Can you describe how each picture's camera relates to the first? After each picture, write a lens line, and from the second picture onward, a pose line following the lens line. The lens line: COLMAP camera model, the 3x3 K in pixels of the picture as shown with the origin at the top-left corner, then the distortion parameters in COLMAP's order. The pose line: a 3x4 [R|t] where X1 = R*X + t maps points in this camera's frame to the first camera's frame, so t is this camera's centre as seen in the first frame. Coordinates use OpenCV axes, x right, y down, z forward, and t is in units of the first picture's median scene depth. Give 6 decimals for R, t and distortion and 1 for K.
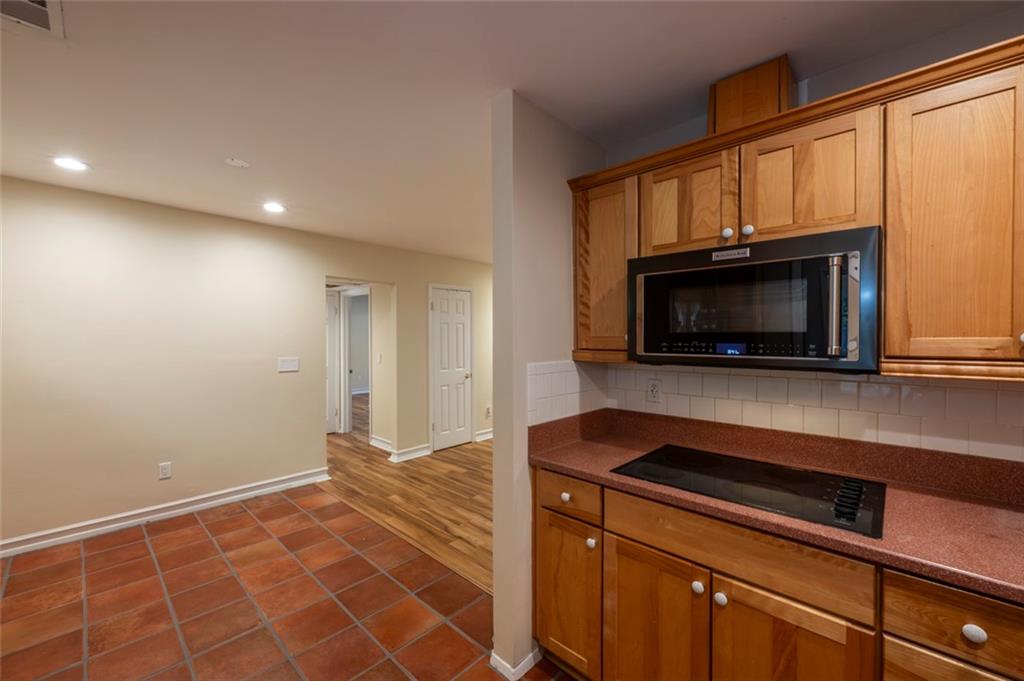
lens RADIAL K [[418.4, 0, 537.3], [0, 418.4, 337.7], [0, 0, 1]] dist [-0.004451, 0.000275]
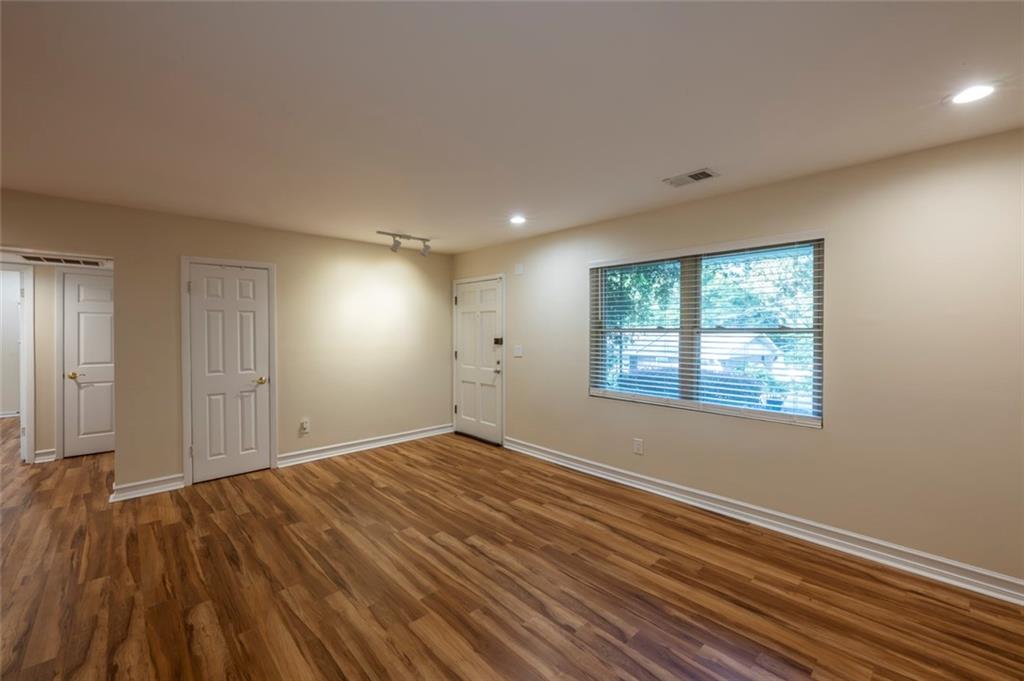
lens RADIAL K [[418.4, 0, 551.7], [0, 418.4, 343.4], [0, 0, 1]] dist [-0.004451, 0.000275]
pose [[0.999563, 0.008197, -0.028397, 0.401525], [-0.007618, 0.999762, 0.020454, 0.007094], [0.028558, -0.020228, 0.999387, 0.296284]]
